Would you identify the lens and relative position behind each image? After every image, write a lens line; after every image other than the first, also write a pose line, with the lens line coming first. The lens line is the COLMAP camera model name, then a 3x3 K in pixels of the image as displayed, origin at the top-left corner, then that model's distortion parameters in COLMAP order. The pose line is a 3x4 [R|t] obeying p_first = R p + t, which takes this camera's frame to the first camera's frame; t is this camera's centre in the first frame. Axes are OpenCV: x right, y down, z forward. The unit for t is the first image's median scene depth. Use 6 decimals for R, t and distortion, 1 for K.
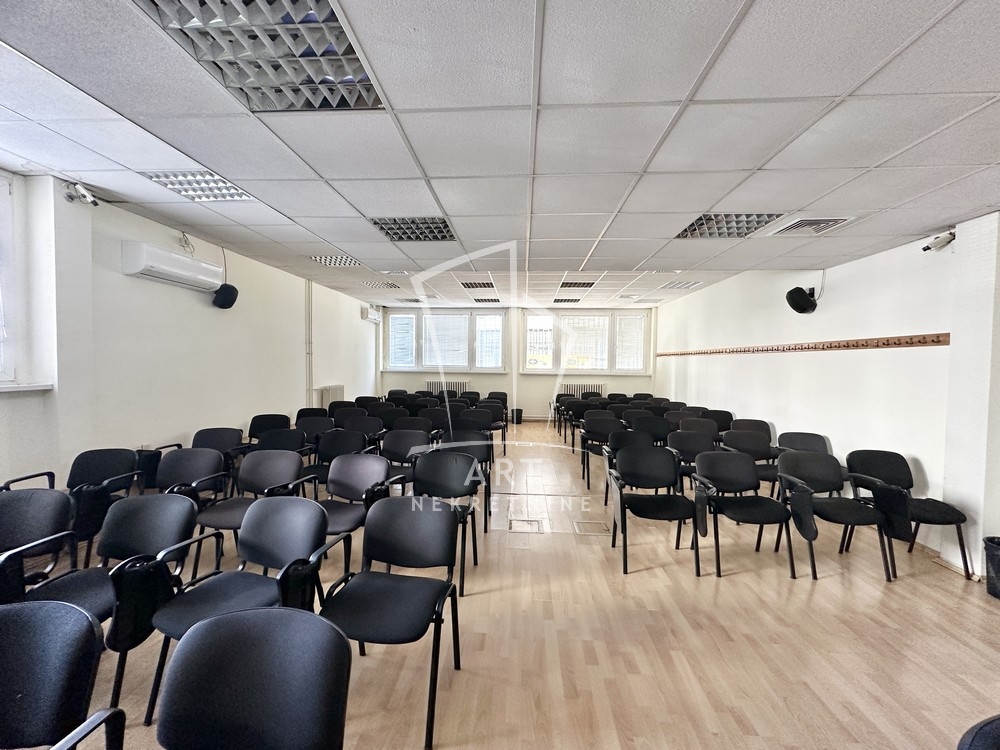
lens RADIAL K [[386.6, 0, 495.7], [0, 386.6, 374.0], [0, 0, 1]] dist [-0.006653, -0.000250]
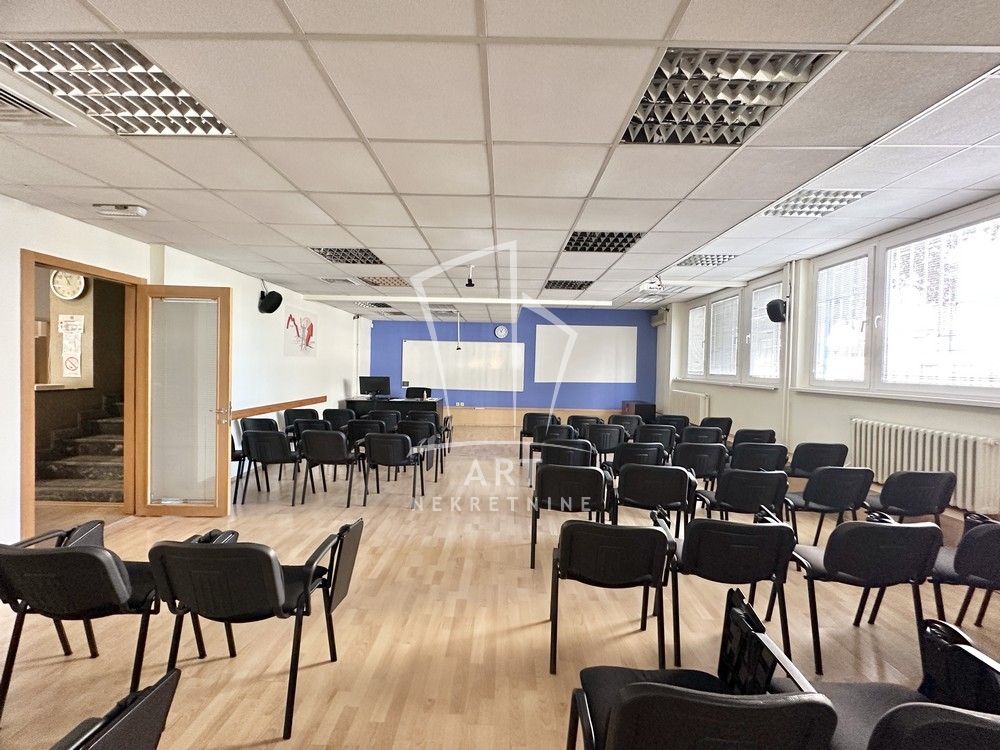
lens RADIAL K [[386.6, 0, 495.7], [0, 386.6, 374.0], [0, 0, 1]] dist [-0.006653, -0.000250]
pose [[-0.998228, -0.035345, -0.047879, 0.111620], [-0.037666, 0.998114, 0.048478, -0.048682], [0.046075, 0.050196, -0.997676, 1.934521]]
